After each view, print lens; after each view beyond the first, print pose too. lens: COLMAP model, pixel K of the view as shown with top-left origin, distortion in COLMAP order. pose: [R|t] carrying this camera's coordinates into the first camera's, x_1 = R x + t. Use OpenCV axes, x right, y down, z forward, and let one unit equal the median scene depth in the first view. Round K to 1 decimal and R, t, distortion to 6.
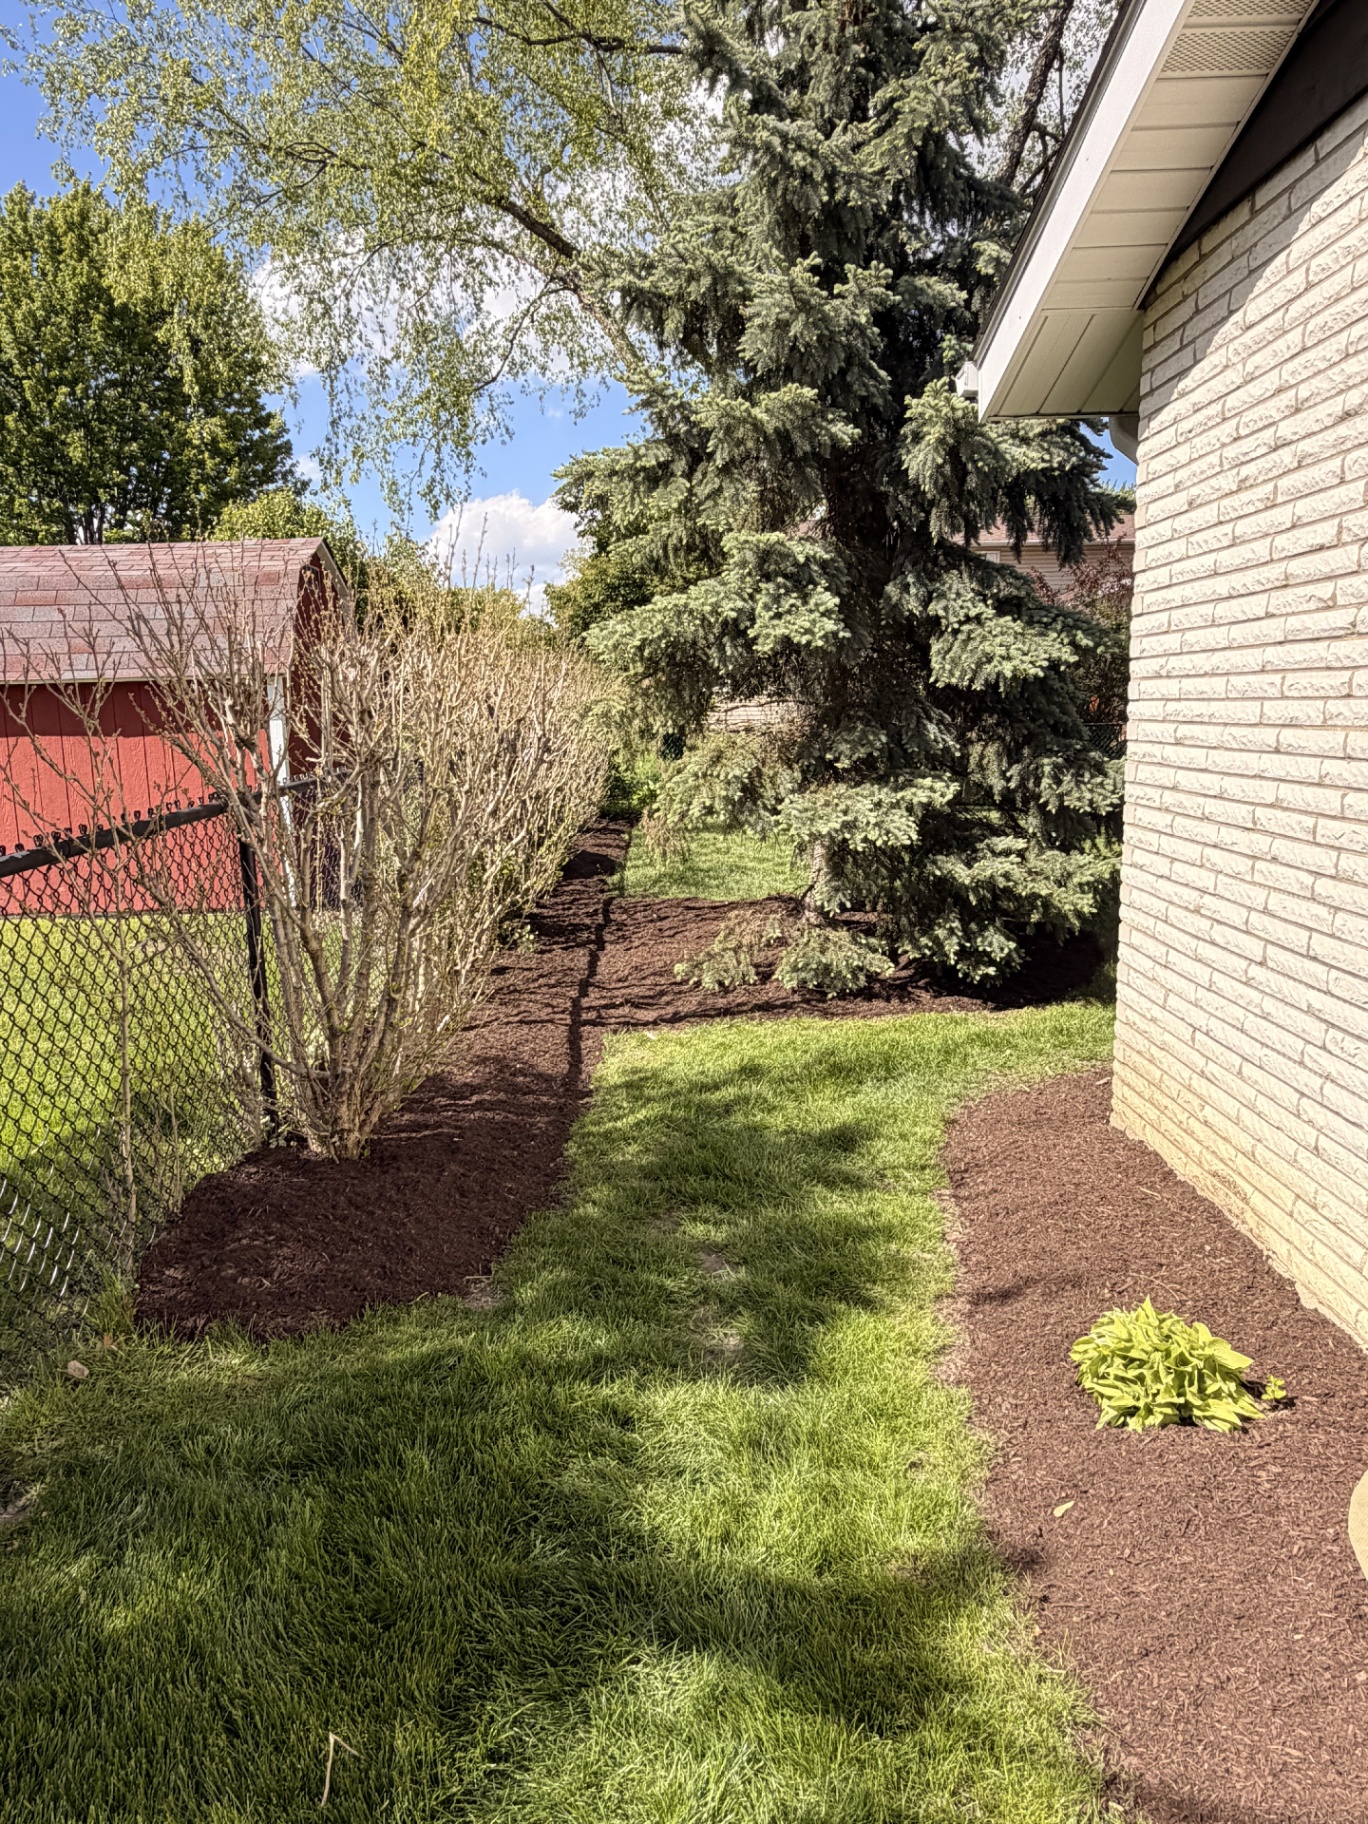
lens RADIAL K [[1162.9, 0, 655.6], [0, 1162.9, 912.6], [0, 0, 1]] dist [-0.009858, -0.004186]
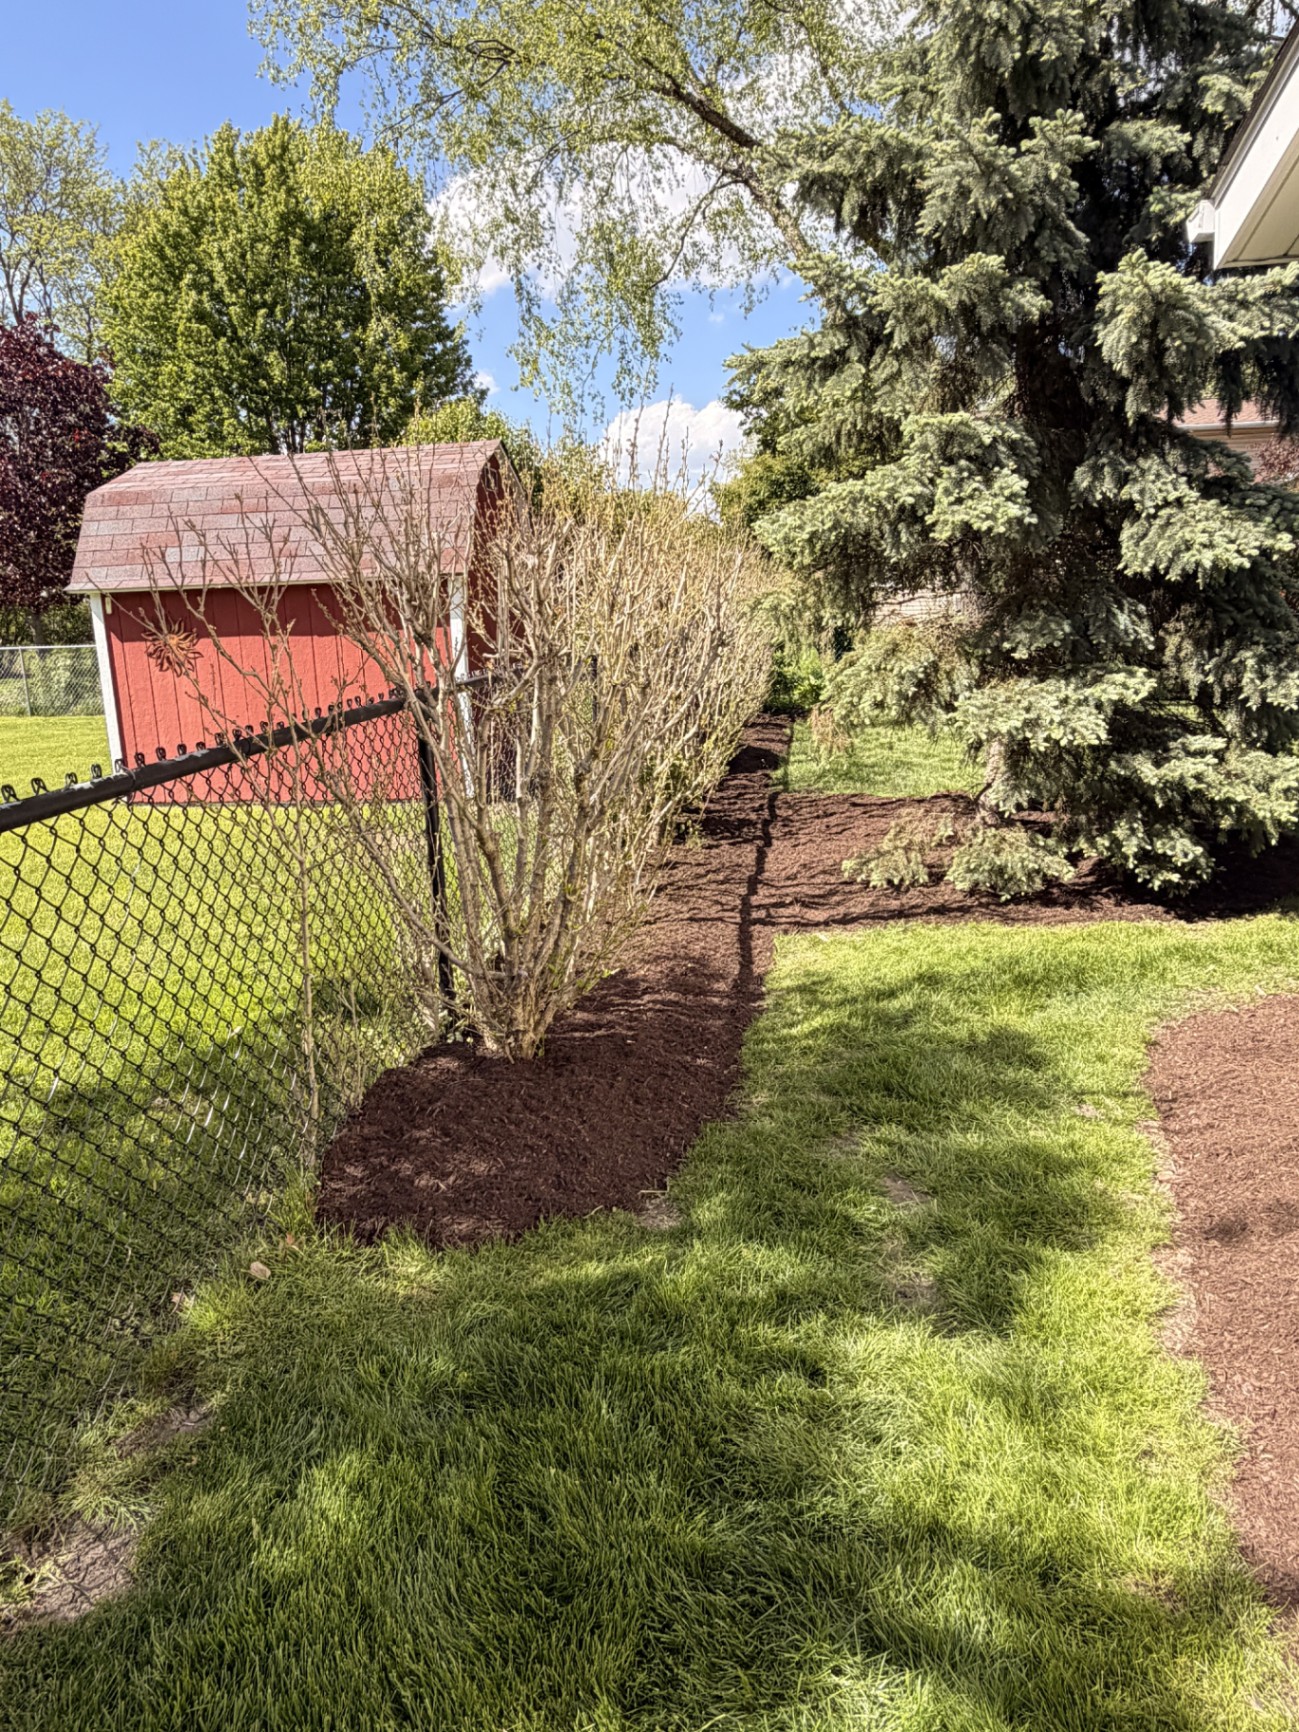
lens RADIAL K [[1045.5, 0, 649.5], [0, 1045.5, 866.0], [0, 0, 1]] dist [-0.023000, -0.001829]
pose [[0.990629, 0.020667, -0.135008, -0.029474], [-0.011697, 0.997691, 0.066902, -0.011001], [0.136079, -0.064696, 0.988583, 0.104265]]
